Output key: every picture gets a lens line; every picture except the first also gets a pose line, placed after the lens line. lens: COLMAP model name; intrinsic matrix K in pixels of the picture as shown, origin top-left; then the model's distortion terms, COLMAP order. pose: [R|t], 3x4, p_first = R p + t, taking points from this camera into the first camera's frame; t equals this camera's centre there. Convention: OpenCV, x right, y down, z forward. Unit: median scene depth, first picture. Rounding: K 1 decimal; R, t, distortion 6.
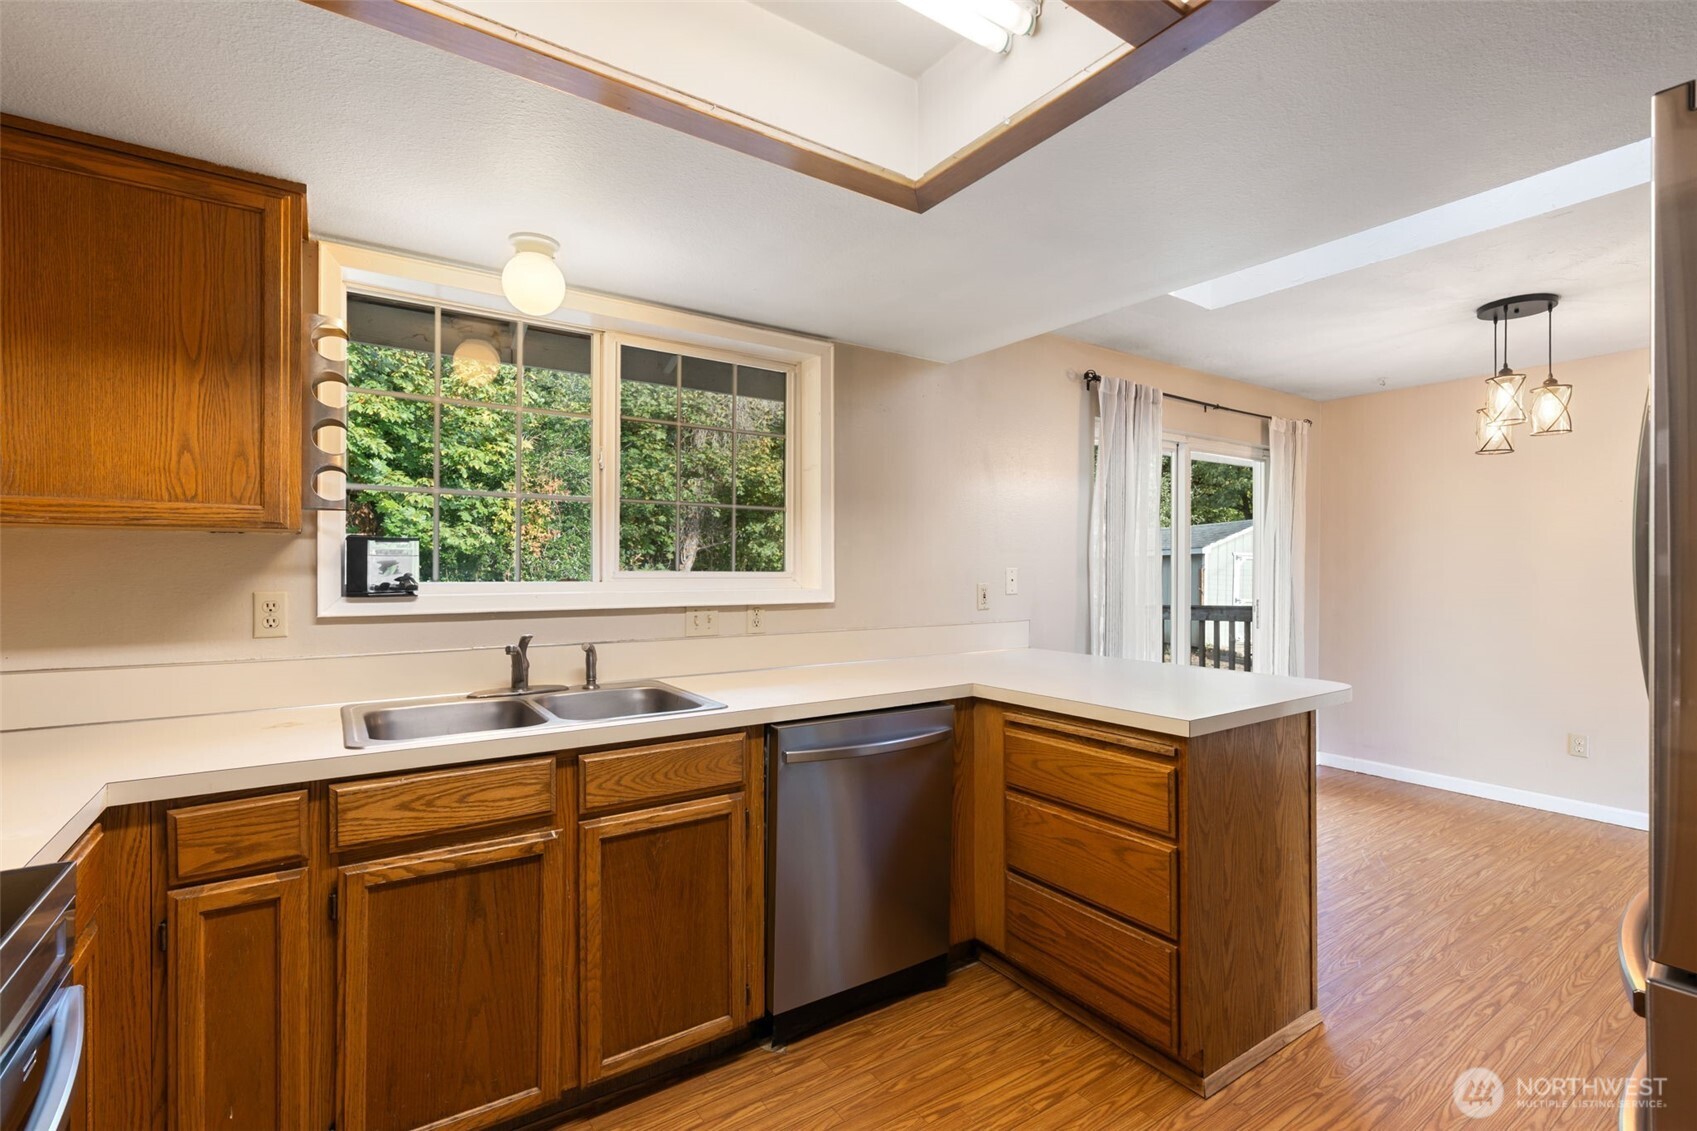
lens RADIAL K [[759.3, 0, 840.8], [0, 759.3, 570.2], [0, 0, 1]] dist [-0.005394, -0.000627]
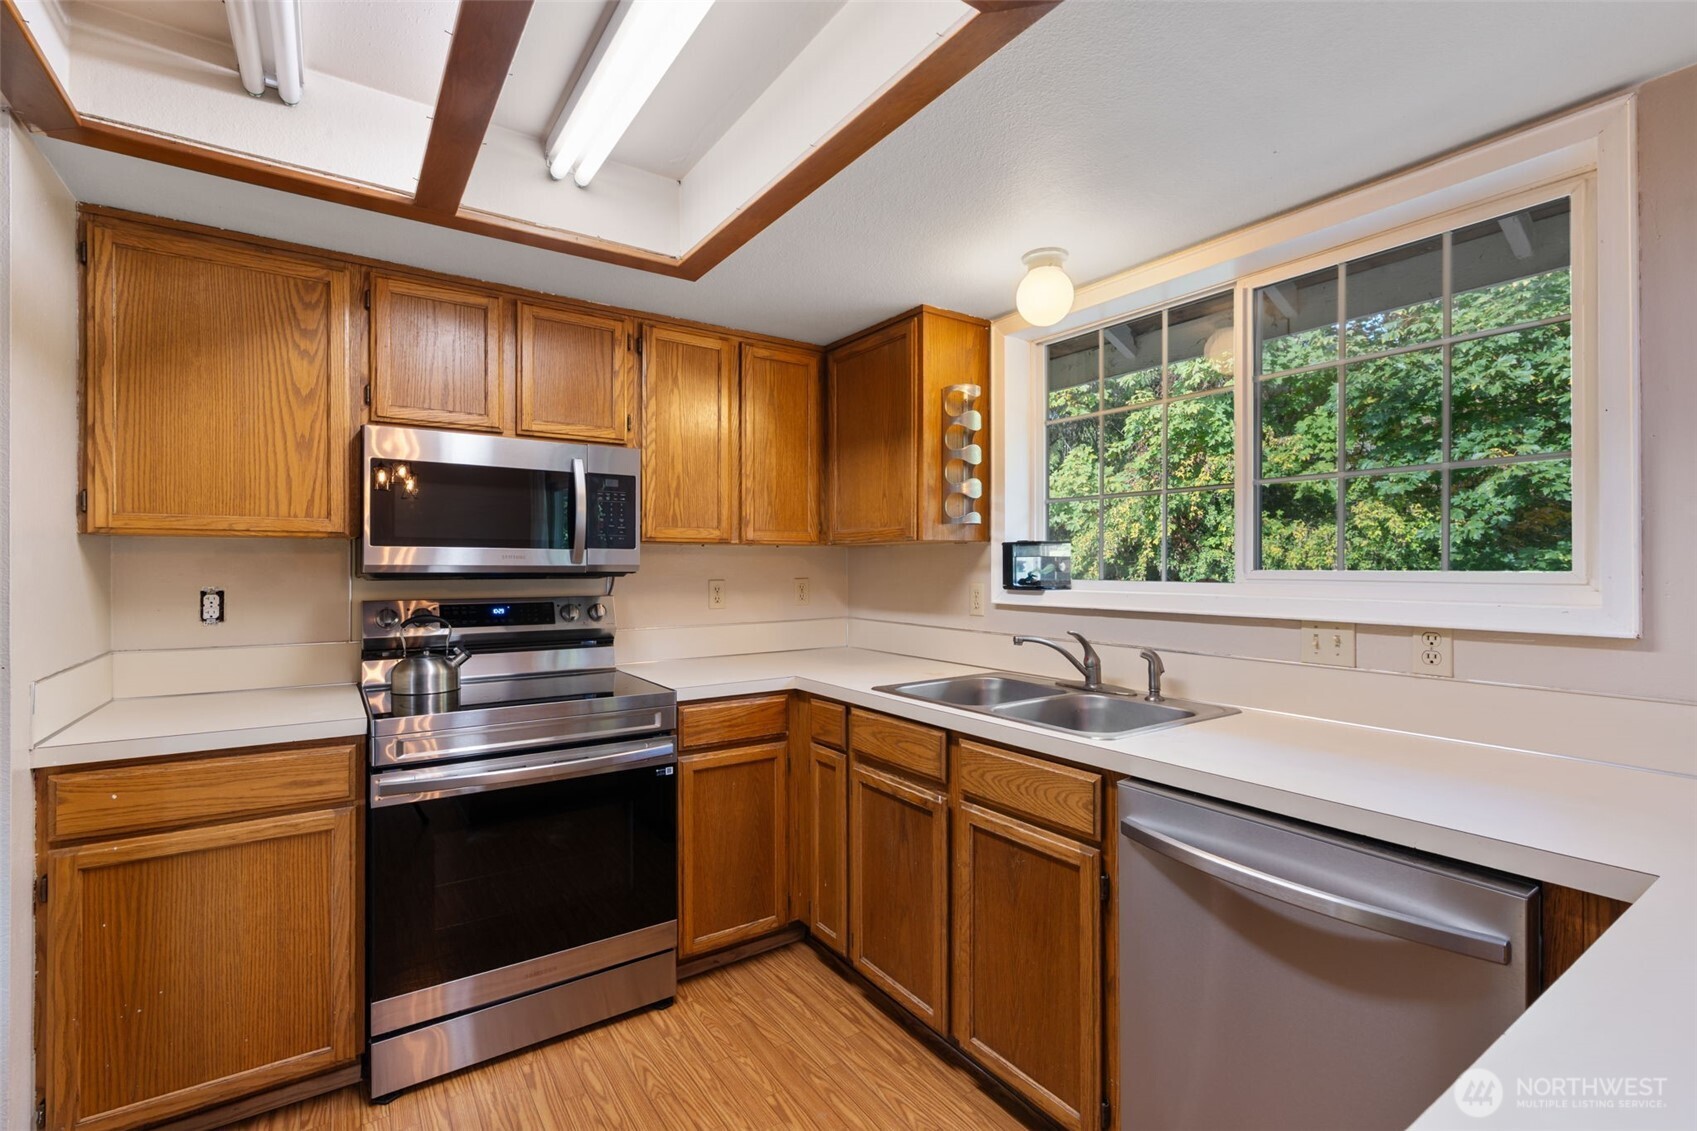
lens RADIAL K [[759.3, 0, 841.6], [0, 759.3, 563.0], [0, 0, 1]] dist [-0.005394, -0.000627]
pose [[0.004268, -0.006041, -0.999973, 0.703780], [-0.003124, 0.999977, -0.006054, -0.000184], [0.999986, 0.003150, 0.004249, 0.777988]]
